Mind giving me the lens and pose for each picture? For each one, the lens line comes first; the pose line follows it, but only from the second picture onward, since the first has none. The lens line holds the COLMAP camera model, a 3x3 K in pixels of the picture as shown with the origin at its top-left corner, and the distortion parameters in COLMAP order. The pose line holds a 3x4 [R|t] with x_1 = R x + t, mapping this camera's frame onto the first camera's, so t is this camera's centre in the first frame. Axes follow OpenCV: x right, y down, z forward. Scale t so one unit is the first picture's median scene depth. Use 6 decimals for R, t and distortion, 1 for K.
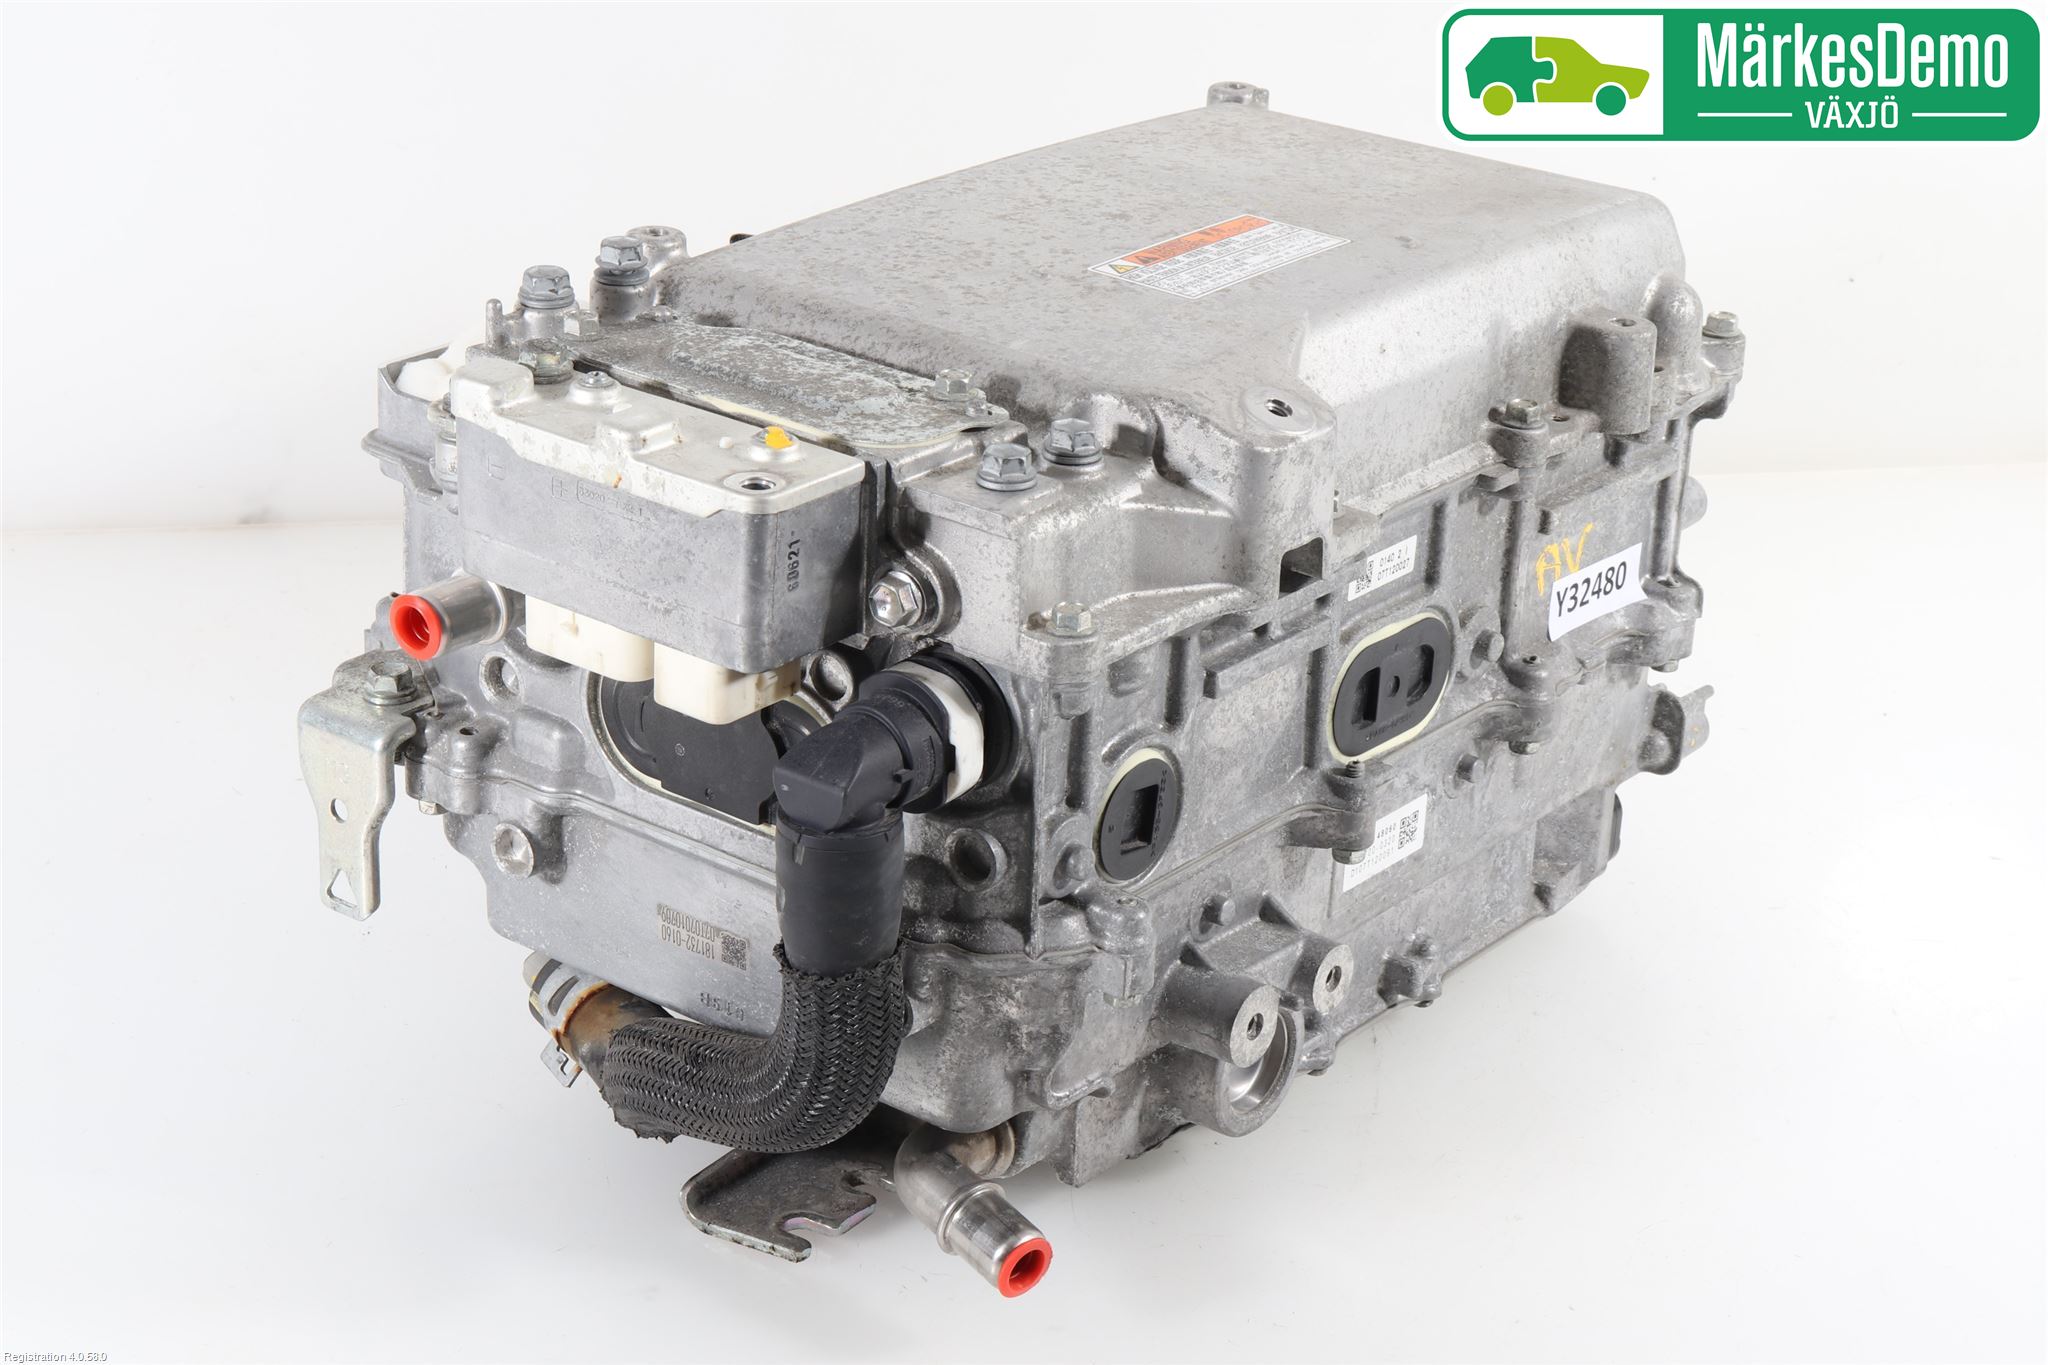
lens RADIAL K [[3825.4, 0, 1024.0], [0, 3825.4, 682.5], [0, 0, 1]] dist [0.024220, 0.024035]
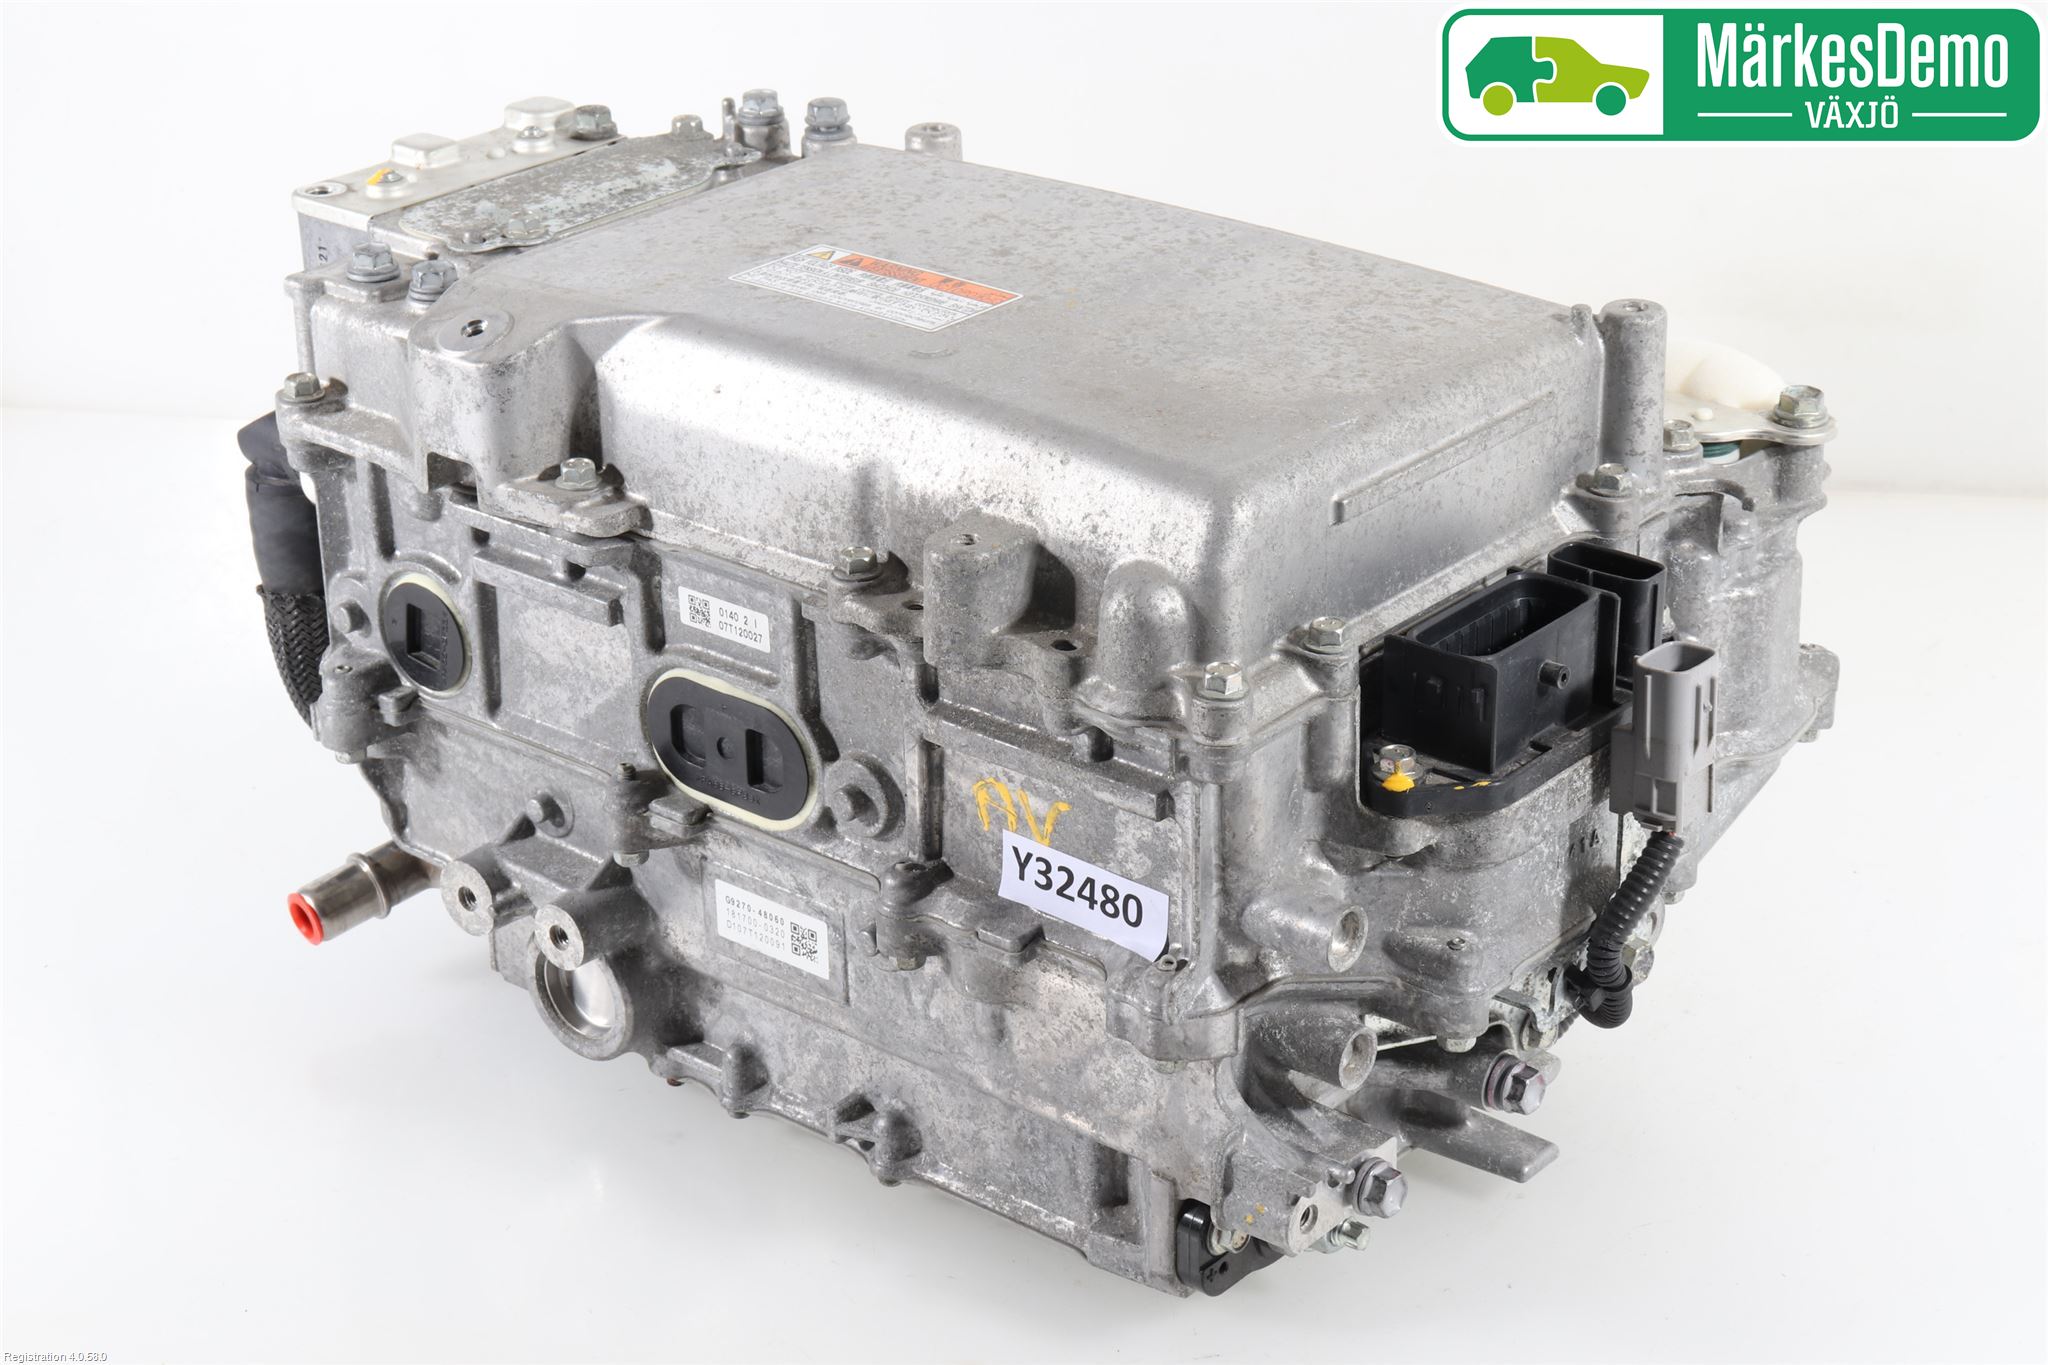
lens RADIAL K [[3825.4, 0, 1024.0], [0, 3825.4, 682.5], [0, 0, 1]] dist [0.024220, 0.024035]
pose [[-0.035195, 0.376518, -0.925740, 0.958259], [-0.378047, 0.852465, 0.361088, -0.380579], [0.925117, 0.362681, 0.112339, 0.942574]]
